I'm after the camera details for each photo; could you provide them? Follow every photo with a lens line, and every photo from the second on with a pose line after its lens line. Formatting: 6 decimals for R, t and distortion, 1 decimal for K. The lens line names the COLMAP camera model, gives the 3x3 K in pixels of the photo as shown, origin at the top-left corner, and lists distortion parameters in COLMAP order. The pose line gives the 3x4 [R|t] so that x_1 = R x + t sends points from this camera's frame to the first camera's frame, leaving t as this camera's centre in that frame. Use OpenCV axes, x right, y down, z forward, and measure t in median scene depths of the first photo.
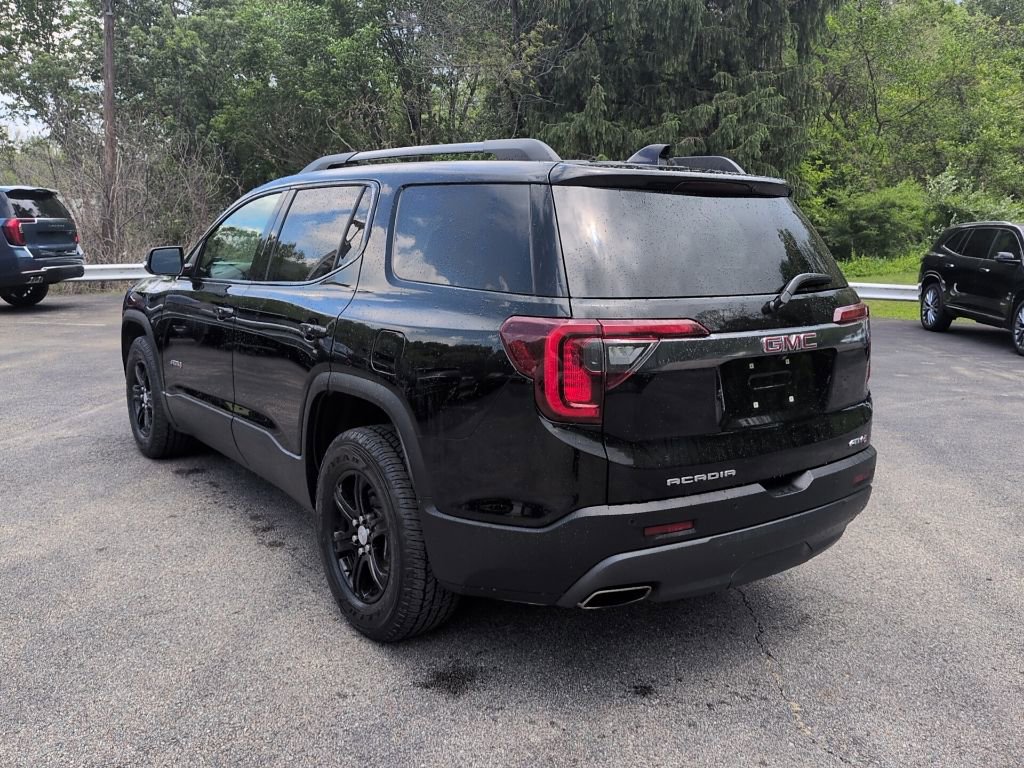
lens RADIAL K [[870.0, 0, 522.7], [0, 870.0, 383.5], [0, 0, 1]] dist [0.083951, -0.141330]
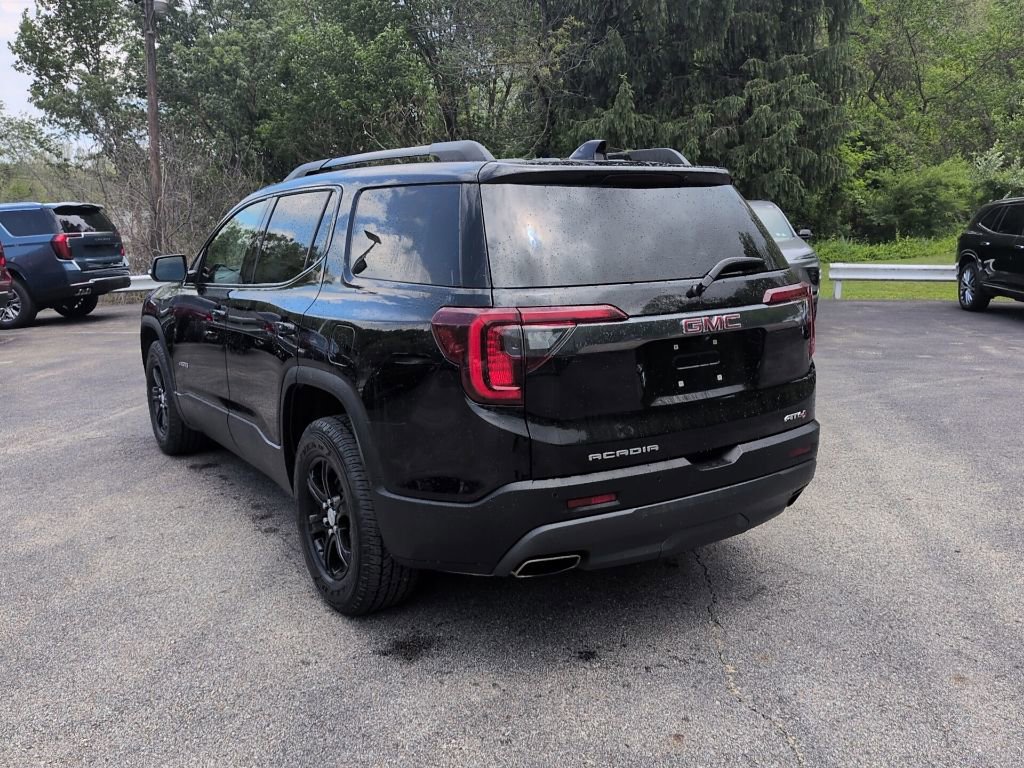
lens RADIAL K [[870.0, 0, 522.7], [0, 870.0, 383.5], [0, 0, 1]] dist [0.083951, -0.141330]
pose [[0.997622, -0.029372, -0.062357, 0.118123], [0.029661, 0.999553, 0.003715, 0.012168], [0.062220, -0.005556, 0.998047, -0.054279]]
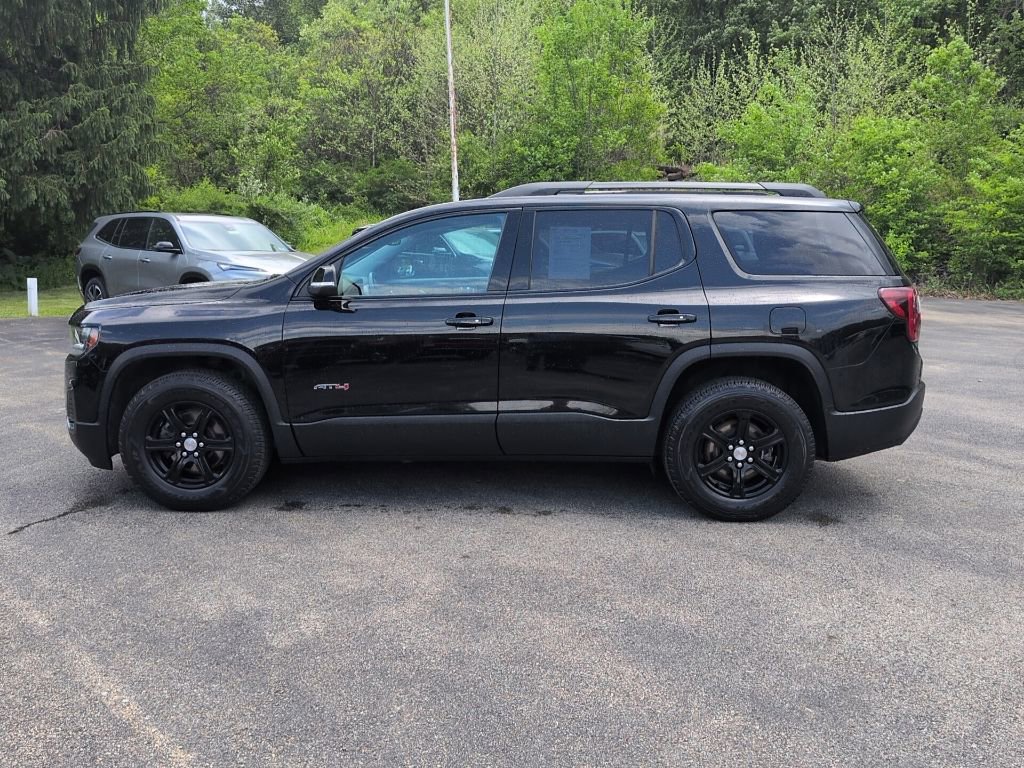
lens RADIAL K [[874.0, 0, 512.0], [0, 874.0, 384.0], [0, 0, 1]] dist [0.112065, -0.189962]
pose [[0.633247, -0.148969, 0.759478, -1.450817], [0.144751, 0.986782, 0.072861, -0.097205], [-0.760293, 0.063796, 0.646440, 0.321451]]
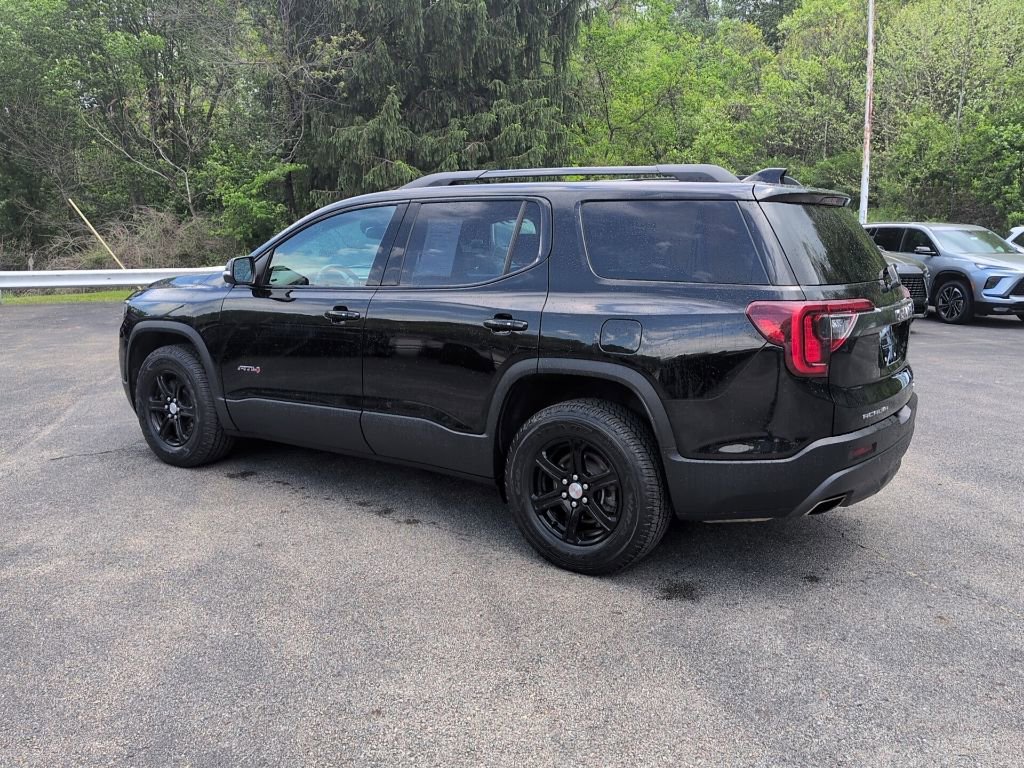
lens RADIAL K [[874.0, 0, 512.0], [0, 874.0, 384.0], [0, 0, 1]] dist [0.112065, -0.189962]
pose [[0.952990, -0.066475, 0.295620, -0.590368], [0.066015, 0.997752, 0.011549, 0.005668], [-0.295723, 0.008510, 0.955236, -0.131374]]
